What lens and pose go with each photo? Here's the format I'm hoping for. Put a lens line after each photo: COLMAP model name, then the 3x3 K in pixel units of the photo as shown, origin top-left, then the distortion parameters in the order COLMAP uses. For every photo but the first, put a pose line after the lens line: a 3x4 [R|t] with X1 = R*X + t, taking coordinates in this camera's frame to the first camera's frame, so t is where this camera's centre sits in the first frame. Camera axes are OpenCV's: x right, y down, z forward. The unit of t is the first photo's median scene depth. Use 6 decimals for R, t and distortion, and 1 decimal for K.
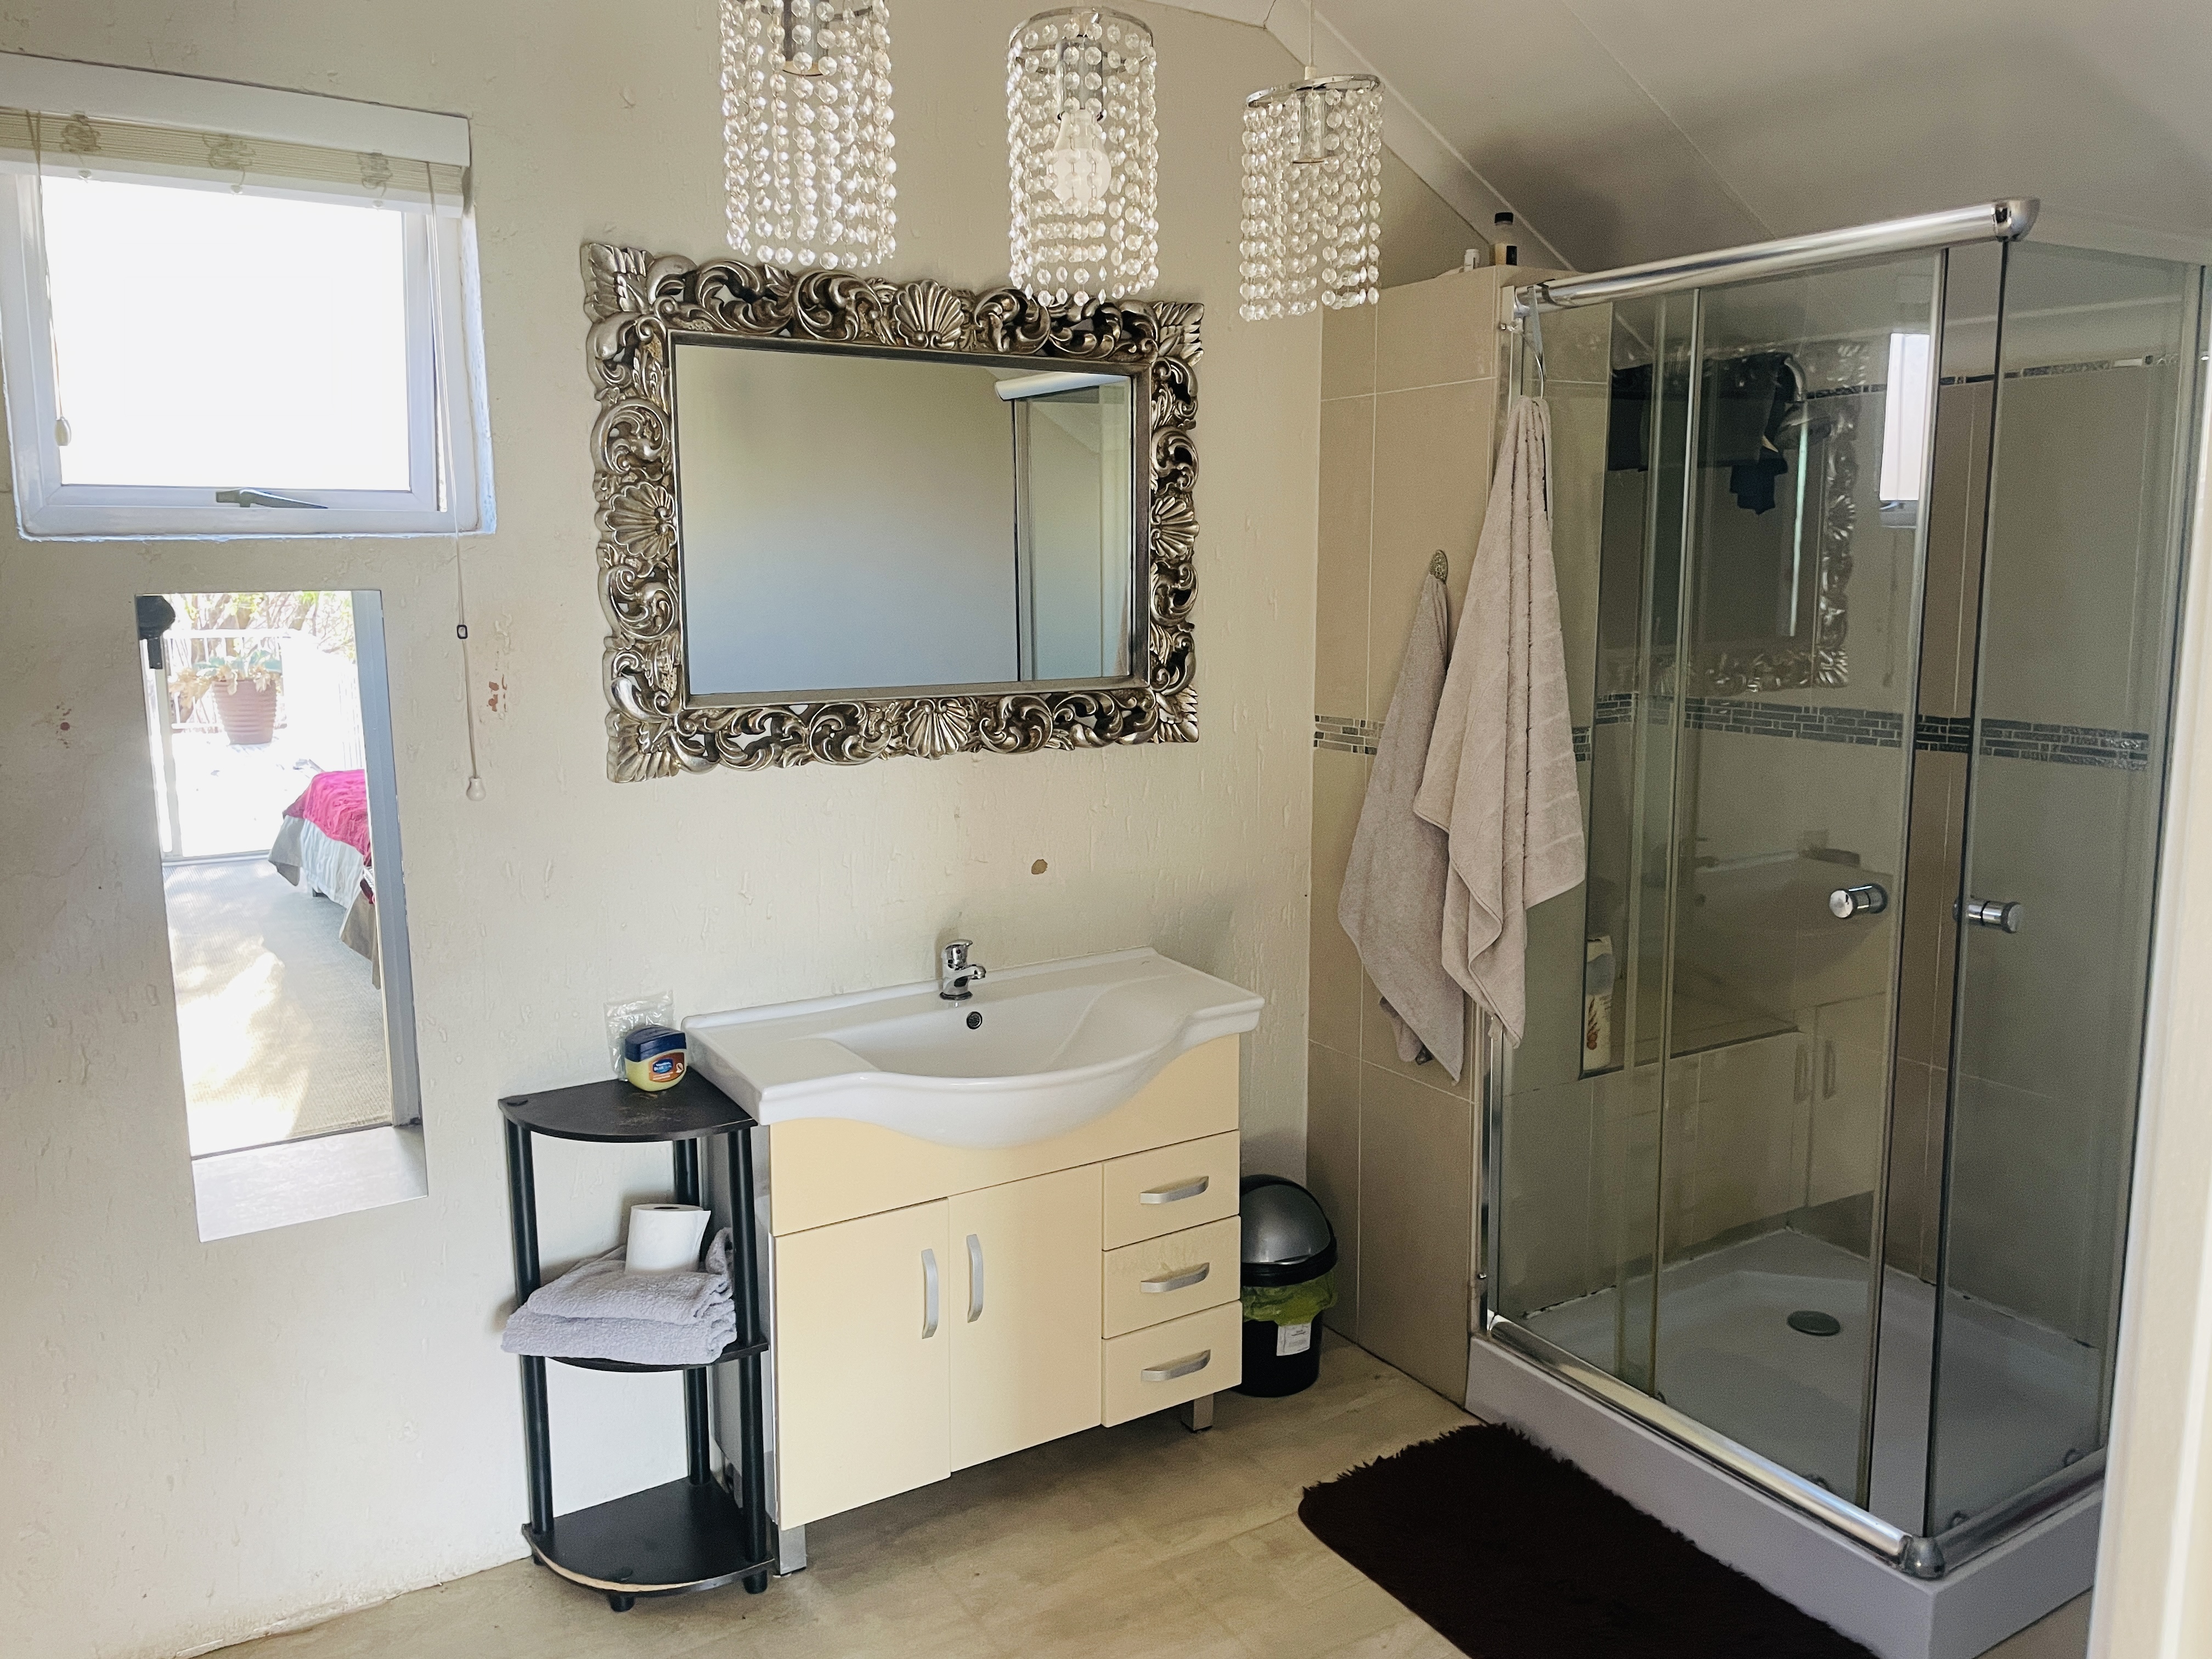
lens RADIAL K [[1670.2, 0, 1105.0], [0, 1670.2, 825.6], [0, 0, 1]] dist [0.074332, -0.090614]
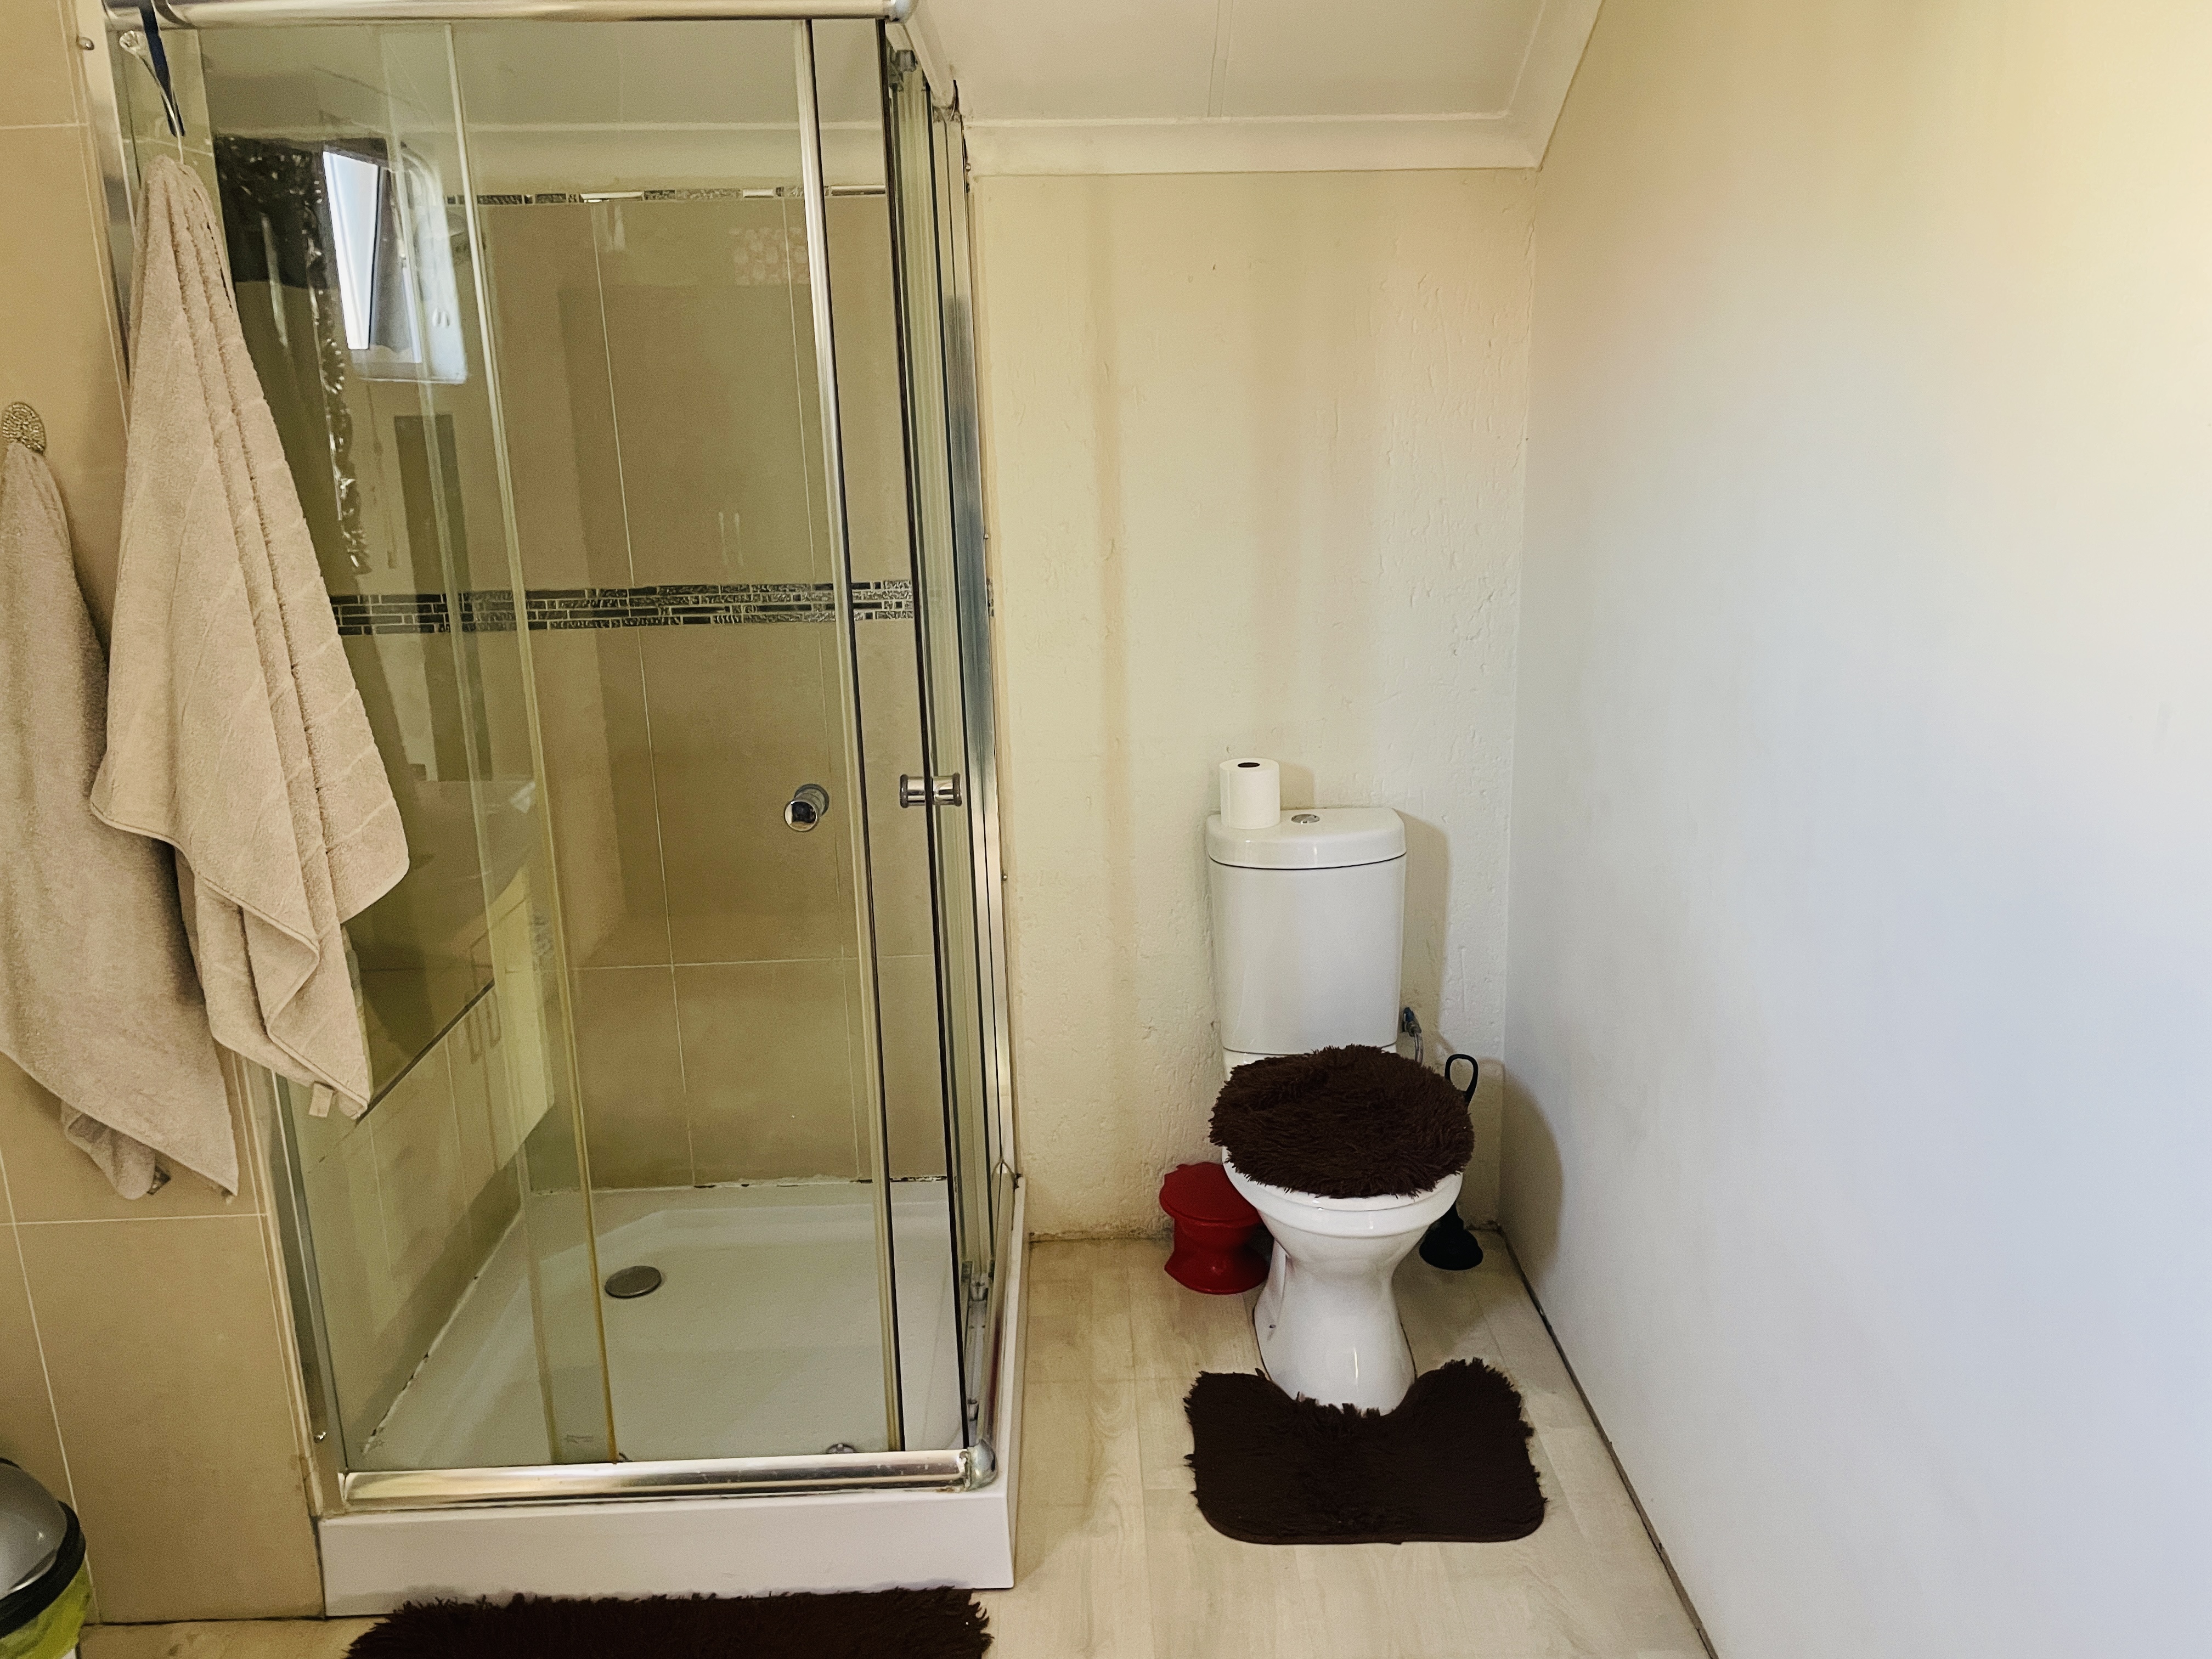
lens RADIAL K [[1670.2, 0, 1108.2], [0, 1670.2, 818.5], [0, 0, 1]] dist [0.074332, -0.090614]
pose [[0.510940, -0.223235, 0.830124, -0.152517], [0.164632, 0.973228, 0.160387, -0.050479], [-0.843704, 0.054717, 0.534013, 0.342084]]
